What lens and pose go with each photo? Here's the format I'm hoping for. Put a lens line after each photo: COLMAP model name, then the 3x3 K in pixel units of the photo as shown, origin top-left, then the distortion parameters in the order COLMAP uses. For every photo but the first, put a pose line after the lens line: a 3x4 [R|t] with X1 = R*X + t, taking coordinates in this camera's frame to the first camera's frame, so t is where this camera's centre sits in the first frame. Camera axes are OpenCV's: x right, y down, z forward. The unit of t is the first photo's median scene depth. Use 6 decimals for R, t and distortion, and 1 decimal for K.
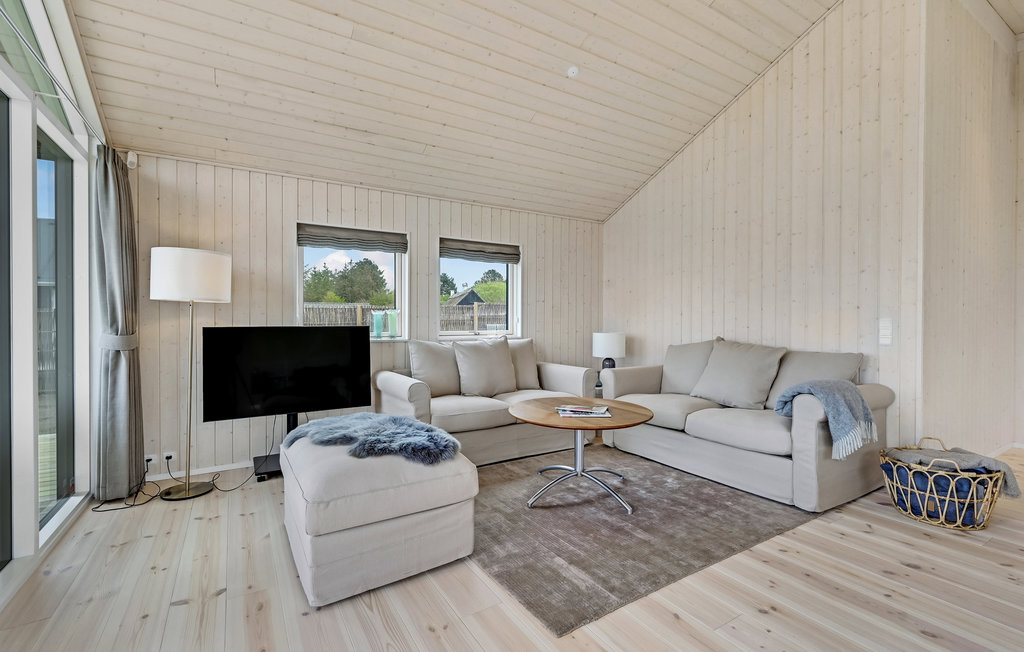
lens RADIAL K [[447.8, 0, 511.3], [0, 447.8, 322.1], [0, 0, 1]] dist [0.000606, 0.000646]
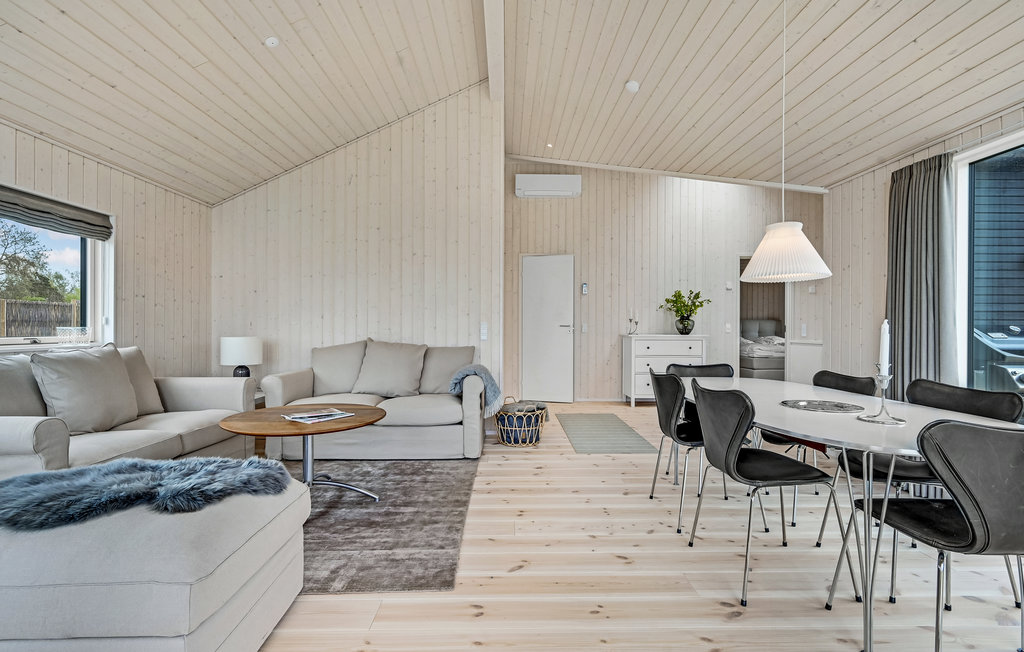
lens RADIAL K [[465.9, 0, 511.6], [0, 465.9, 327.9], [0, 0, 1]] dist [-0.002069, 0.000038]
pose [[0.510006, -0.000305, 0.860171, -0.498490], [0.000534, 1.000000, 0.000037, 0.011414], [-0.860171, 0.000441, 0.510006, 0.142342]]
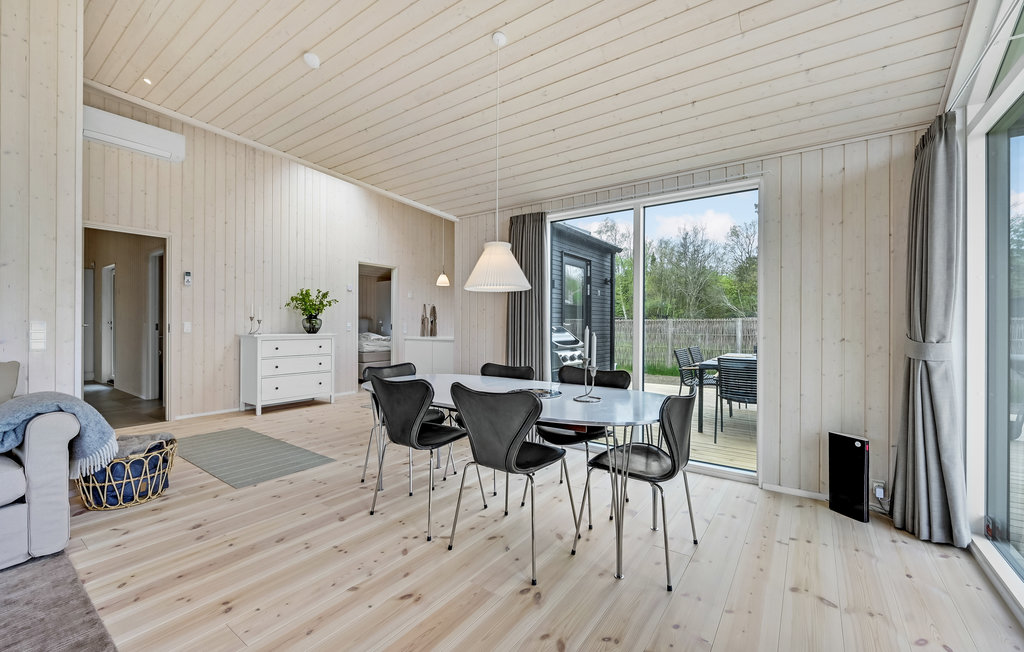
lens RADIAL K [[417.2, 0, 511.8], [0, 417.2, 324.4], [0, 0, 1]] dist [-0.003279, 0.000085]
pose [[-0.388323, -0.001772, 0.921521, -0.351342], [-0.001212, 0.999998, 0.001413, -0.004327], [-0.921522, -0.000568, -0.388325, 0.484000]]
